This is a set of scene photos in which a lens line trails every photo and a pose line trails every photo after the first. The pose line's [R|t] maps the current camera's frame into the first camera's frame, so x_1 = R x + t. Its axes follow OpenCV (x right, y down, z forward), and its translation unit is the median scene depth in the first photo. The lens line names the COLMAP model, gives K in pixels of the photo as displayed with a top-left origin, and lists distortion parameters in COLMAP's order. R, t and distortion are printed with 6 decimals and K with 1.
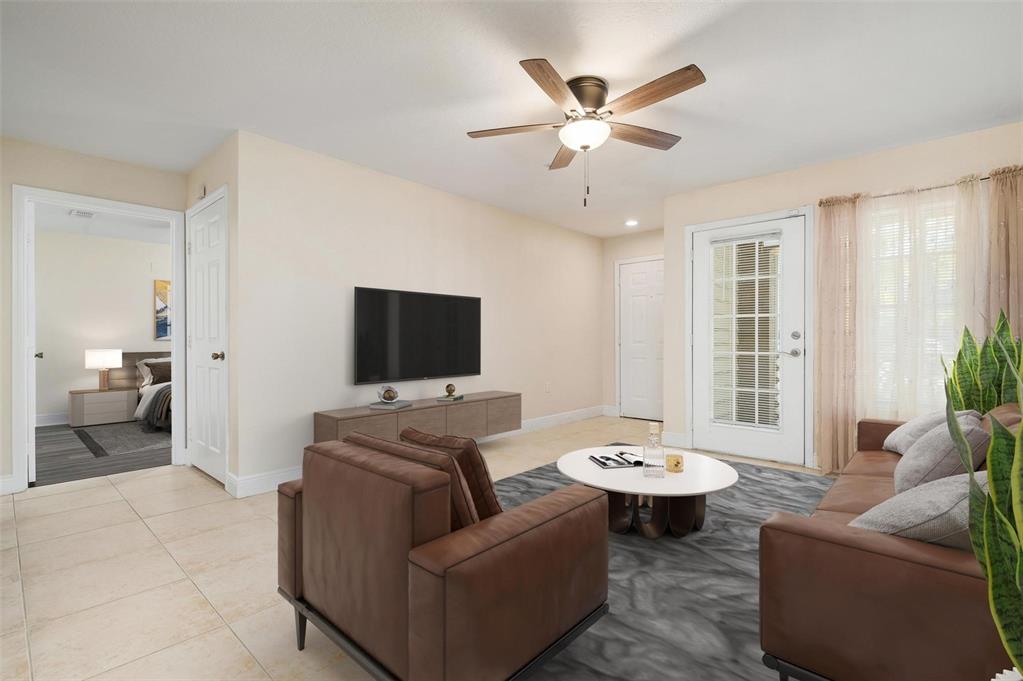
lens RADIAL K [[475.9, 0, 511.5], [0, 475.9, 340.5], [0, 0, 1]] dist [0.000826, 0.000062]
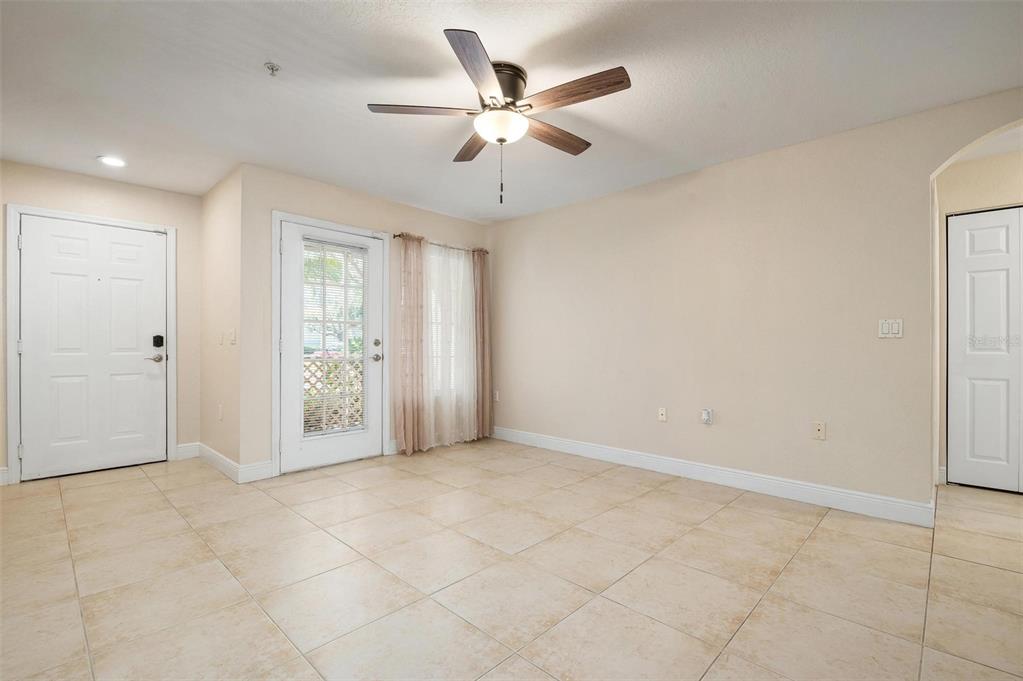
lens RADIAL K [[456.5, 0, 511.5], [0, 456.5, 340.5], [0, 0, 1]] dist [-0.000547, -0.000016]
pose [[0.025593, 0.007422, 0.999645, -0.491844], [-0.005916, 0.999956, -0.007272, -0.009464], [-0.999655, -0.005728, 0.025636, 0.650830]]
